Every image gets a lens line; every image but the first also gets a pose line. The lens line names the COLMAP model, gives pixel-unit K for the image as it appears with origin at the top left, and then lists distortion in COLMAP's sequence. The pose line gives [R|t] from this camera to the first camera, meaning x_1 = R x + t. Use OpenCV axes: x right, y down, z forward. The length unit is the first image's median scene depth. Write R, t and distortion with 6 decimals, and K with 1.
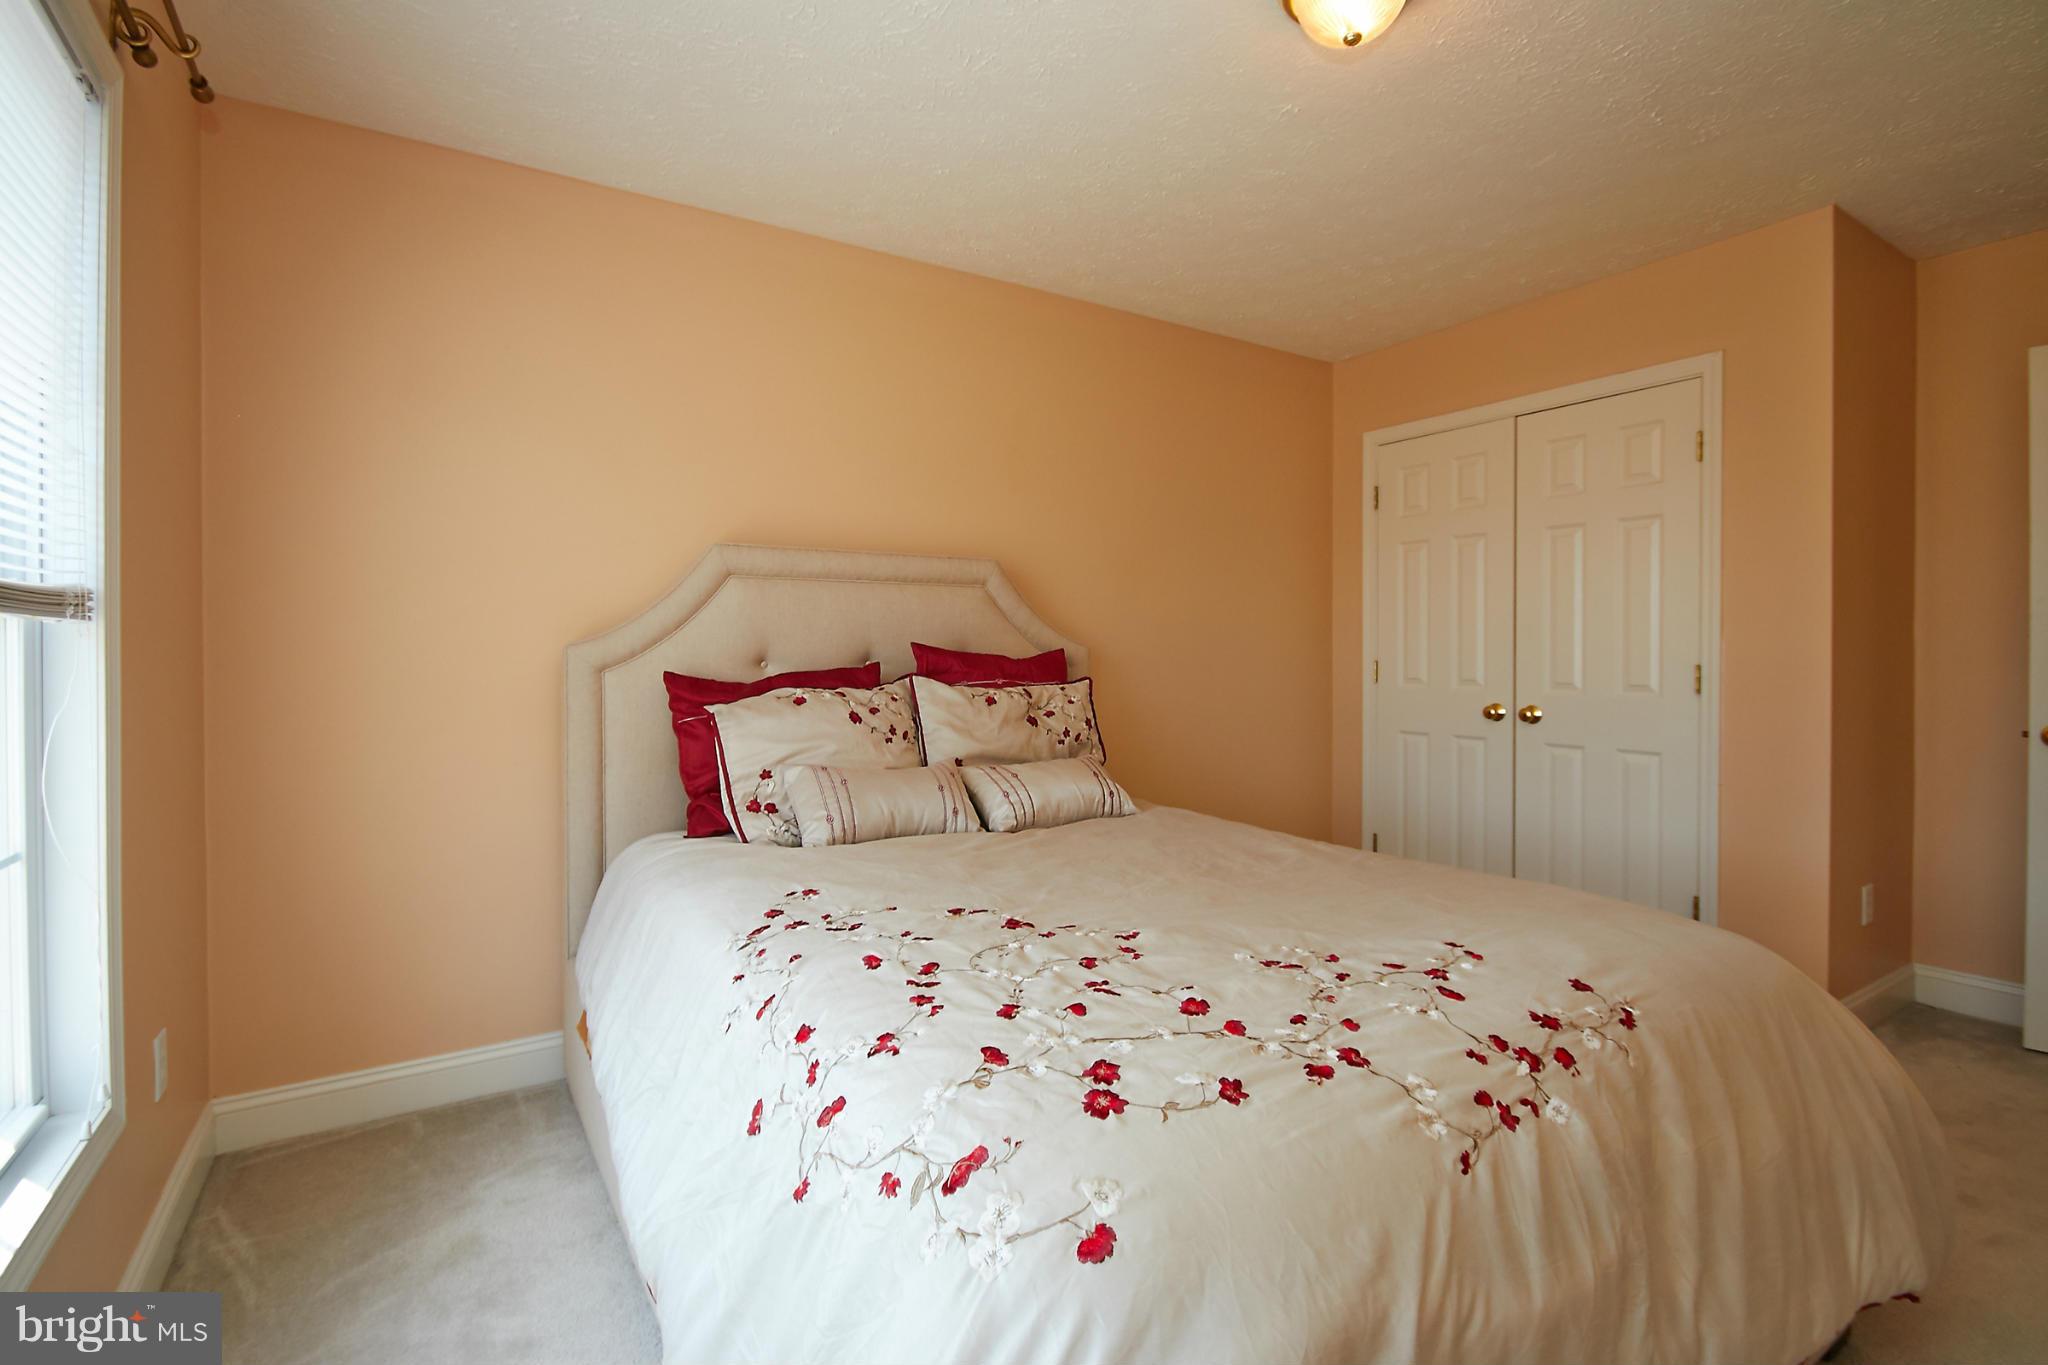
lens RADIAL K [[962.0, 0, 1019.5], [0, 962.0, 675.4], [0, 0, 1]] dist [0.001548, 0.000105]
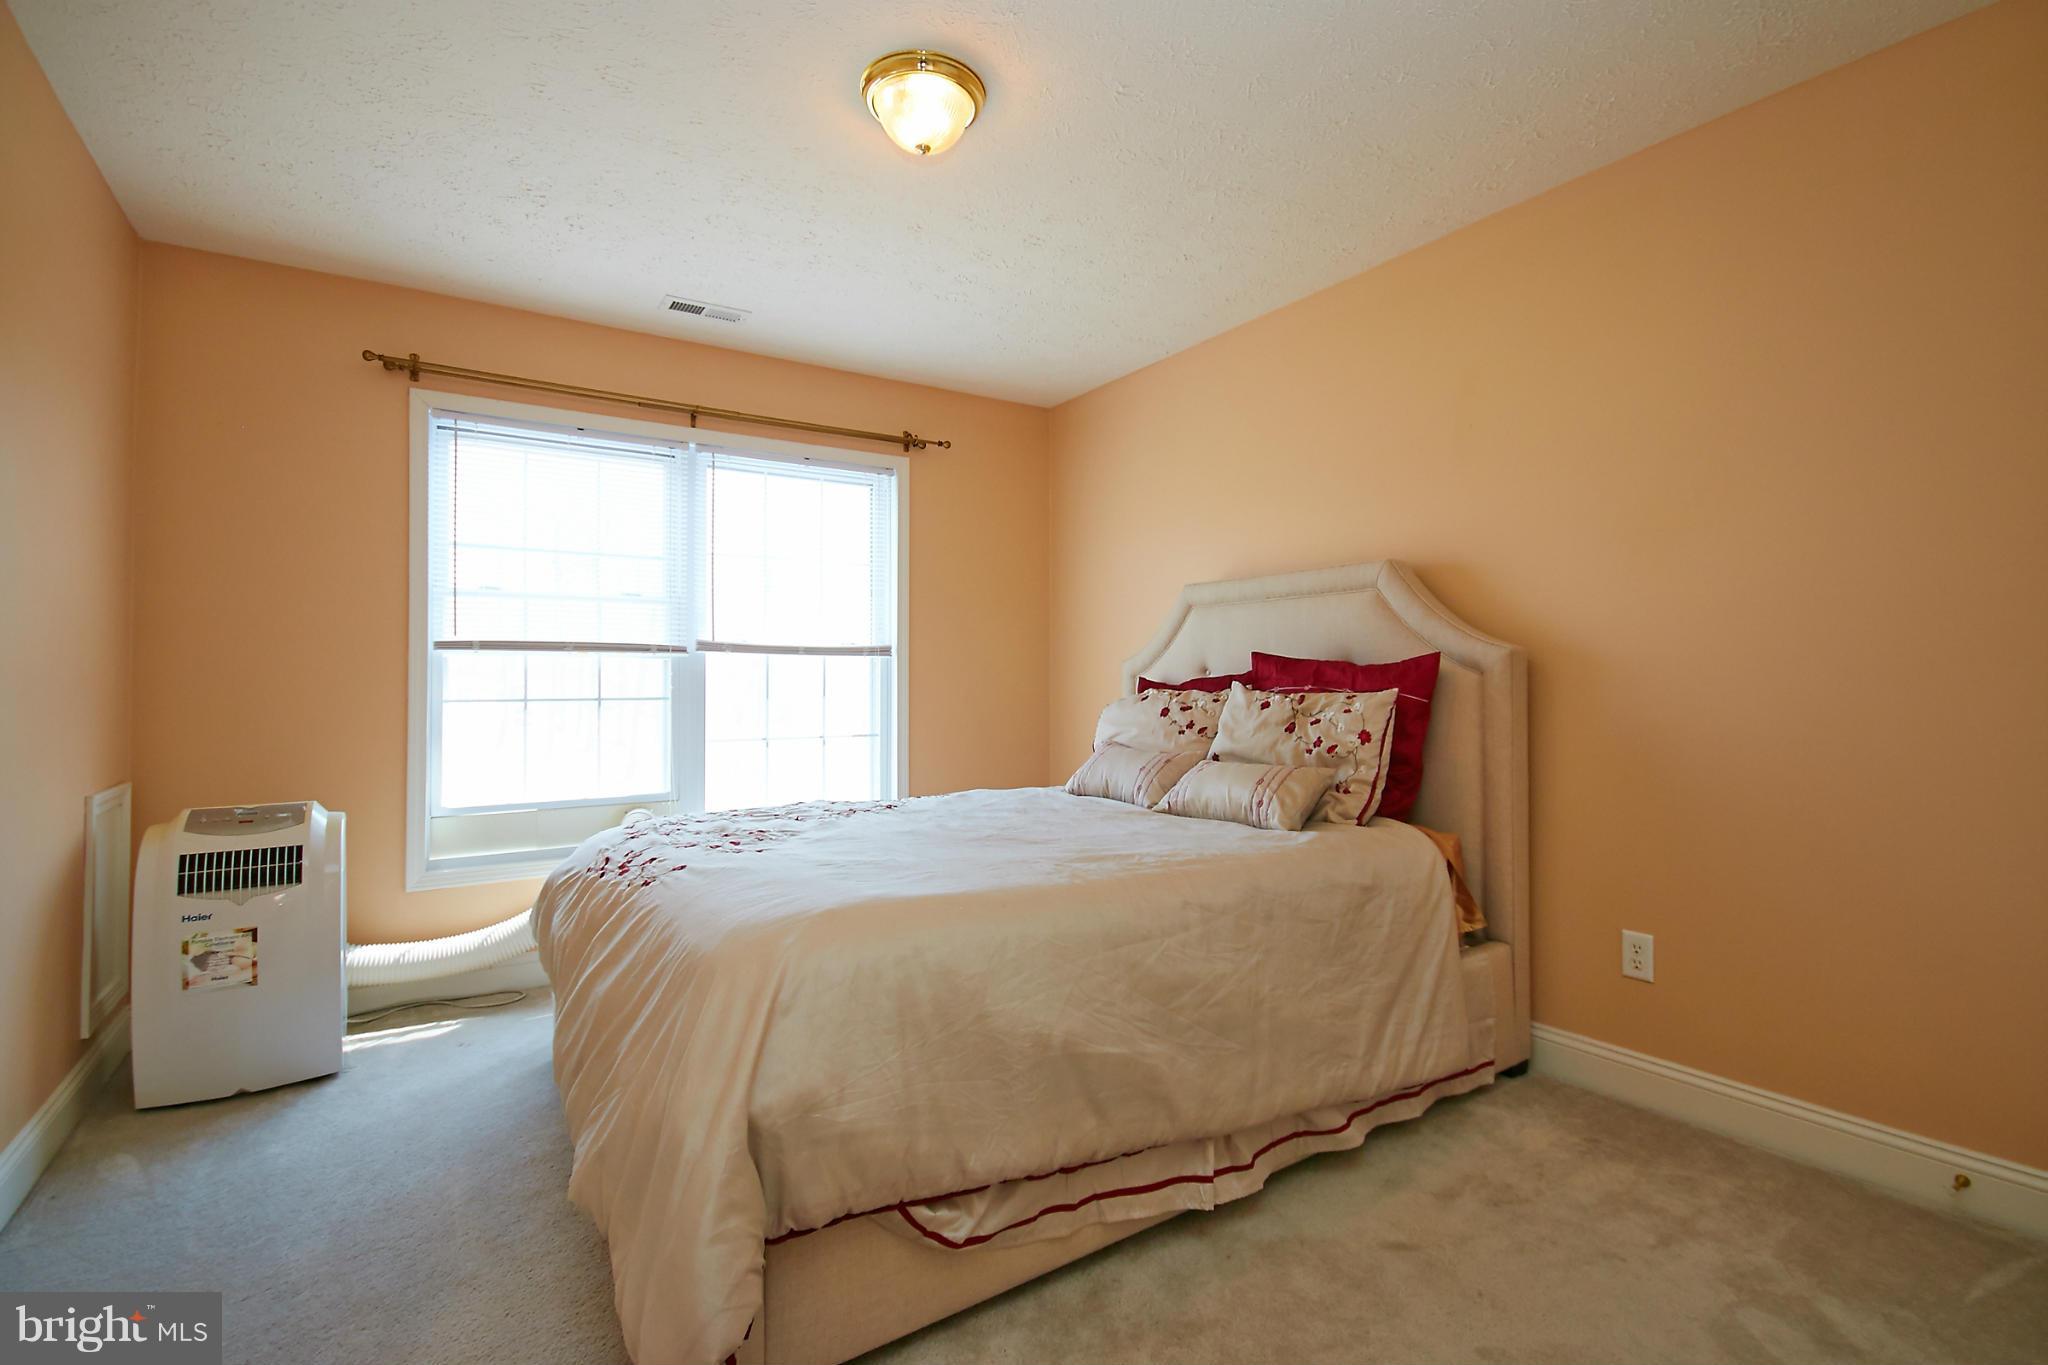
lens RADIAL K [[962.0, 0, 1019.5], [0, 962.0, 675.4], [0, 0, 1]] dist [0.001548, 0.000105]
pose [[-0.014205, -0.008813, -0.999860, 0.994820], [-0.016188, 0.999832, -0.008583, 0.006900], [0.999768, 0.016064, -0.014346, 0.720427]]
